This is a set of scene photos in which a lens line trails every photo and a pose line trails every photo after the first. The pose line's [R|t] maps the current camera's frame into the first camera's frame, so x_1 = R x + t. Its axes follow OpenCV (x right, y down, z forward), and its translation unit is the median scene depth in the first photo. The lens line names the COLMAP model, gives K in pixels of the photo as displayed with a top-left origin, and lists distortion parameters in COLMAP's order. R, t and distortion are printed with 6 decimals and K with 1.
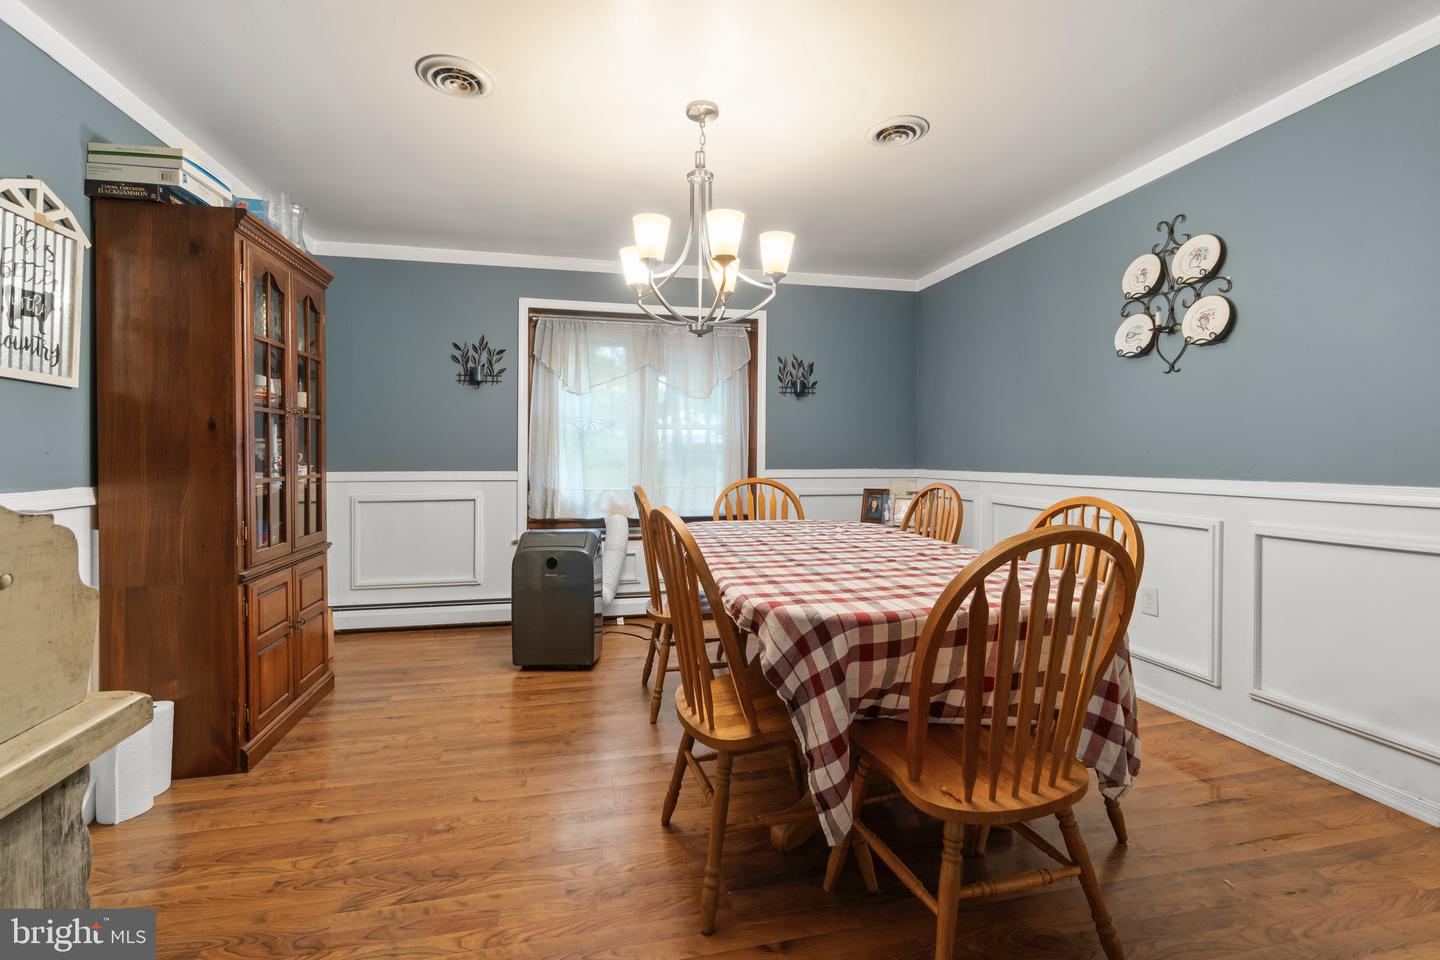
lens RADIAL K [[621.8, 0, 714.2], [0, 621.8, 454.2], [0, 0, 1]] dist [0.001026, -0.000194]
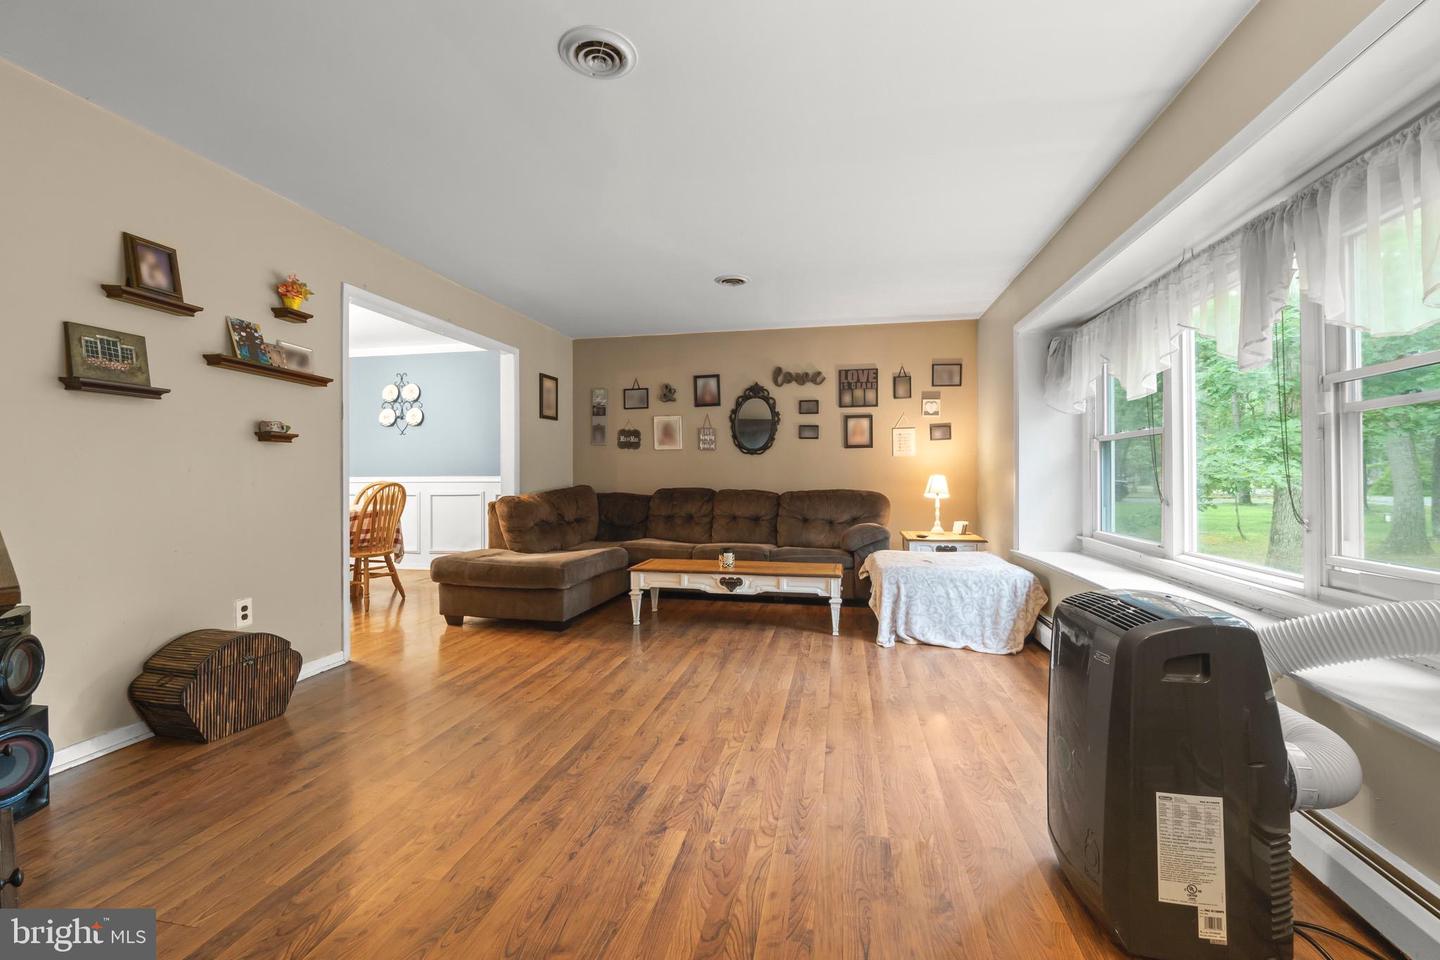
lens RADIAL K [[621.8, 0, 720.1], [0, 621.8, 476.2], [0, 0, 1]] dist [0.001026, -0.000194]
pose [[0.401140, -0.002227, 0.916014, -1.063549], [0.005961, 0.999982, -0.000179, 0.044426], [-0.915997, 0.005533, 0.401146, -1.196946]]
